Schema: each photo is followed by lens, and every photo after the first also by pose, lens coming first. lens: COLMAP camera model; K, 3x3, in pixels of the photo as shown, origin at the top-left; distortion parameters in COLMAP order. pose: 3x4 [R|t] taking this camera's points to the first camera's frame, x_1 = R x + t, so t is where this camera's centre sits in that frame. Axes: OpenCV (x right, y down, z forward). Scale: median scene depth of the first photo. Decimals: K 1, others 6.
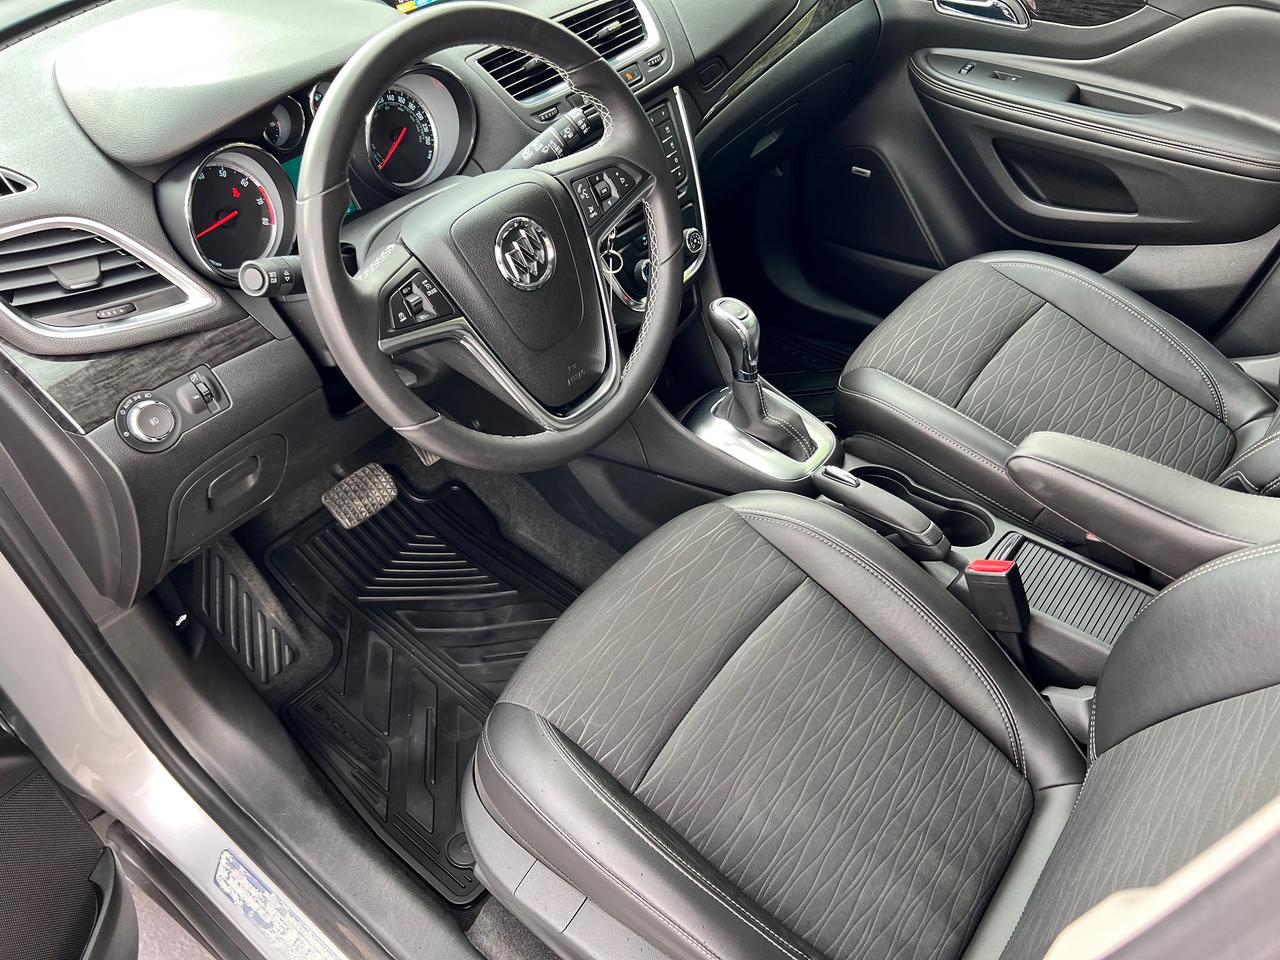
lens RADIAL K [[984.4, 0, 640.0], [0, 984.4, 480.0], [0, 0, 1]] dist [-0.005217, -0.000583]
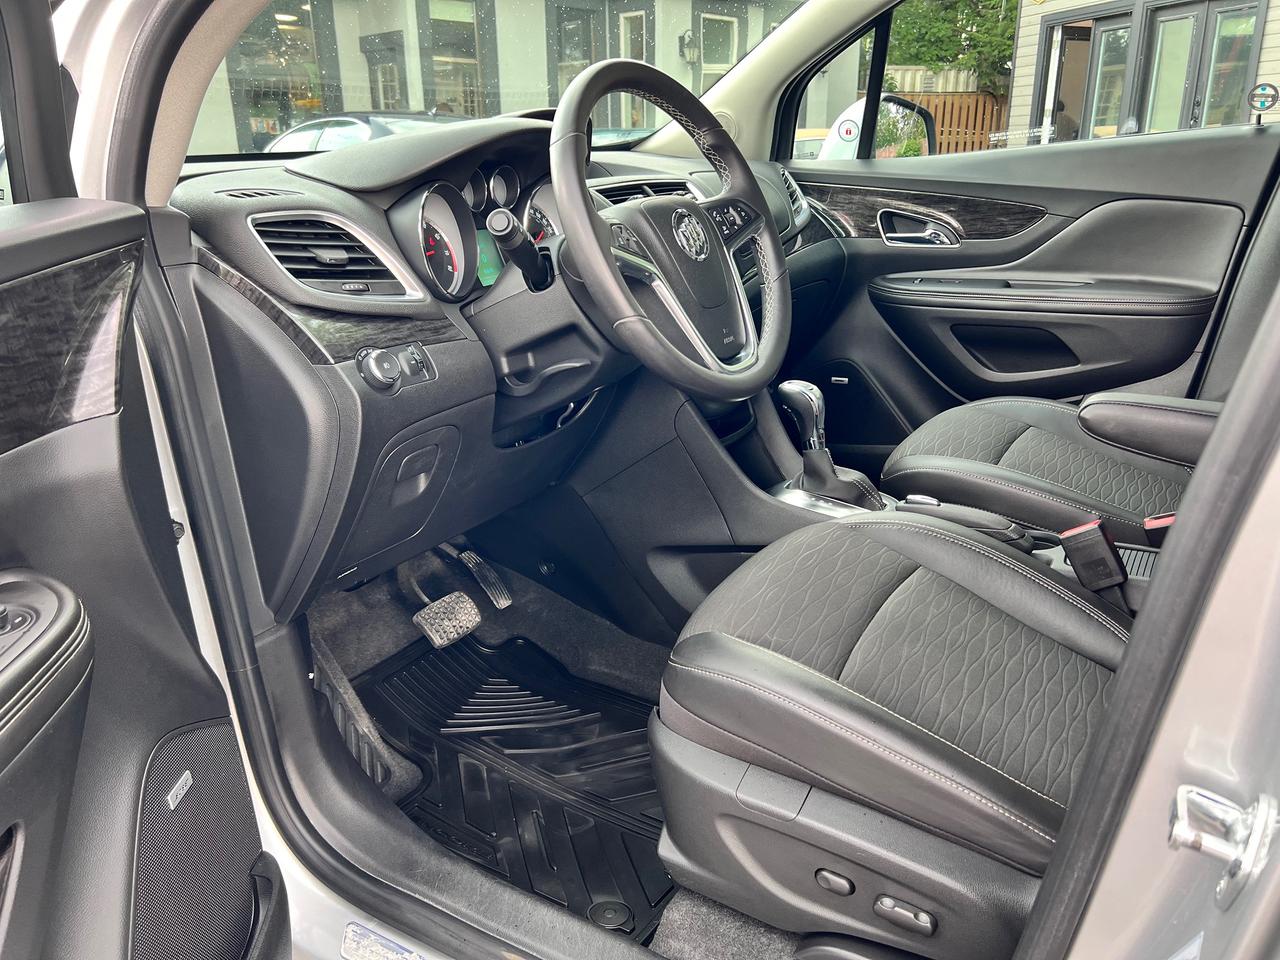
lens RADIAL K [[979.0, 0, 623.2], [0, 979.0, 476.3], [0, 0, 1]] dist [0.054499, -0.001673]
pose [[0.993388, -0.048798, 0.103917, -0.253753], [0.088944, 0.899448, -0.427880, 0.426265], [-0.072588, 0.434294, 0.897842, -0.003265]]
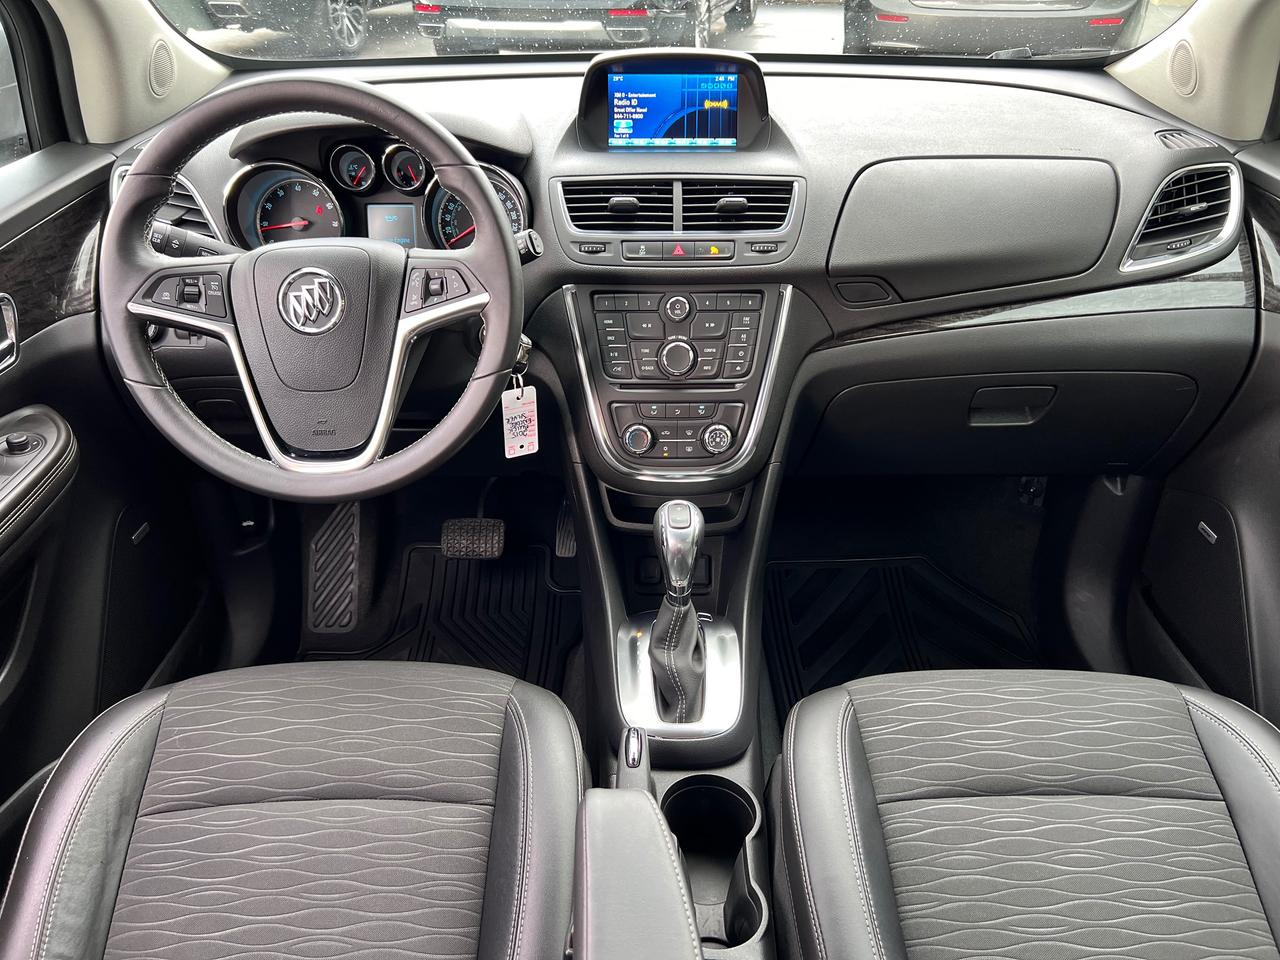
lens RADIAL K [[984.4, 0, 640.0], [0, 984.4, 480.0], [0, 0, 1]] dist [-0.005217, -0.000583]
pose [[0.625538, 0.428871, -0.651745, 0.640826], [-0.546952, 0.836771, 0.025666, -0.209718], [0.556368, 0.340418, 0.758004, 0.321303]]
